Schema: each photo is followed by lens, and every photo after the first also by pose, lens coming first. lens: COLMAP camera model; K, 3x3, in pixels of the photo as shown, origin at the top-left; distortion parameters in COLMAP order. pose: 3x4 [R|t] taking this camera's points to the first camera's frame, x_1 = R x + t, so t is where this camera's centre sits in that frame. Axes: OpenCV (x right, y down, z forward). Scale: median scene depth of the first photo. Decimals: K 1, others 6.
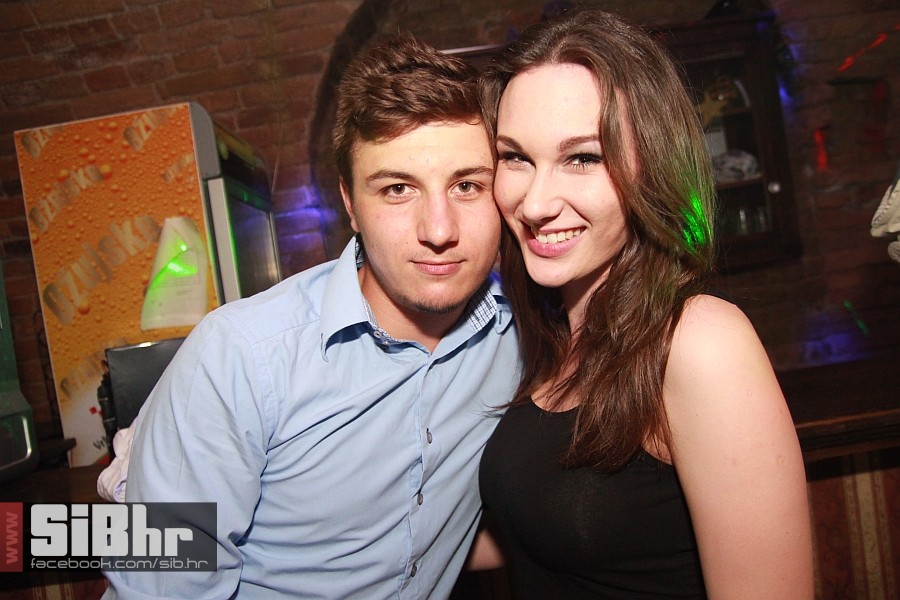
lens RADIAL K [[676.2, 0, 462.5], [0, 676.2, 301.0], [0, 0, 1]] dist [-0.140412, 0.118502]
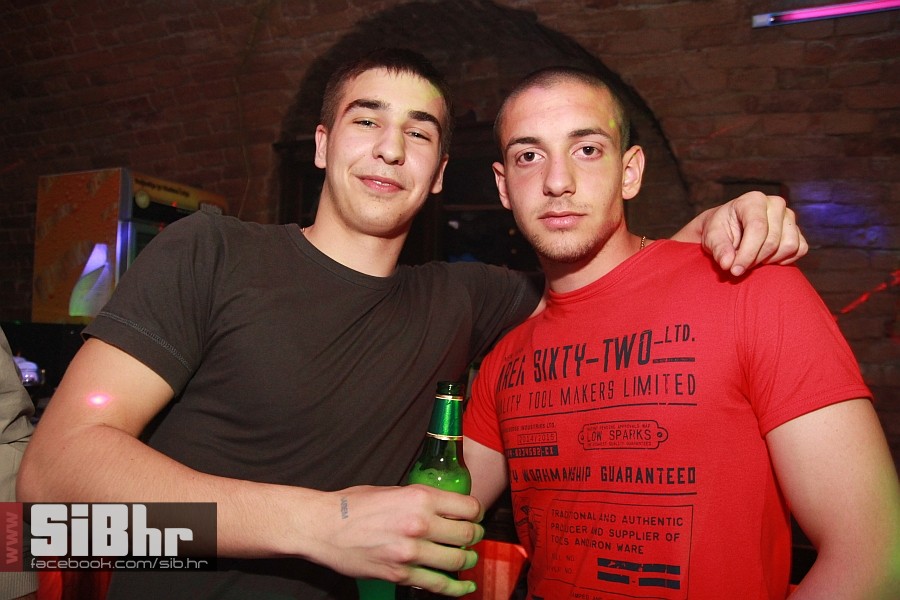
lens RADIAL K [[676.2, 0, 462.5], [0, 676.2, 301.0], [0, 0, 1]] dist [-0.140412, 0.118502]
pose [[0.907385, 0.157747, -0.389575, 0.886959], [-0.171701, 0.985149, -0.001012, -0.137966], [0.383630, 0.067809, 0.920994, -0.031947]]
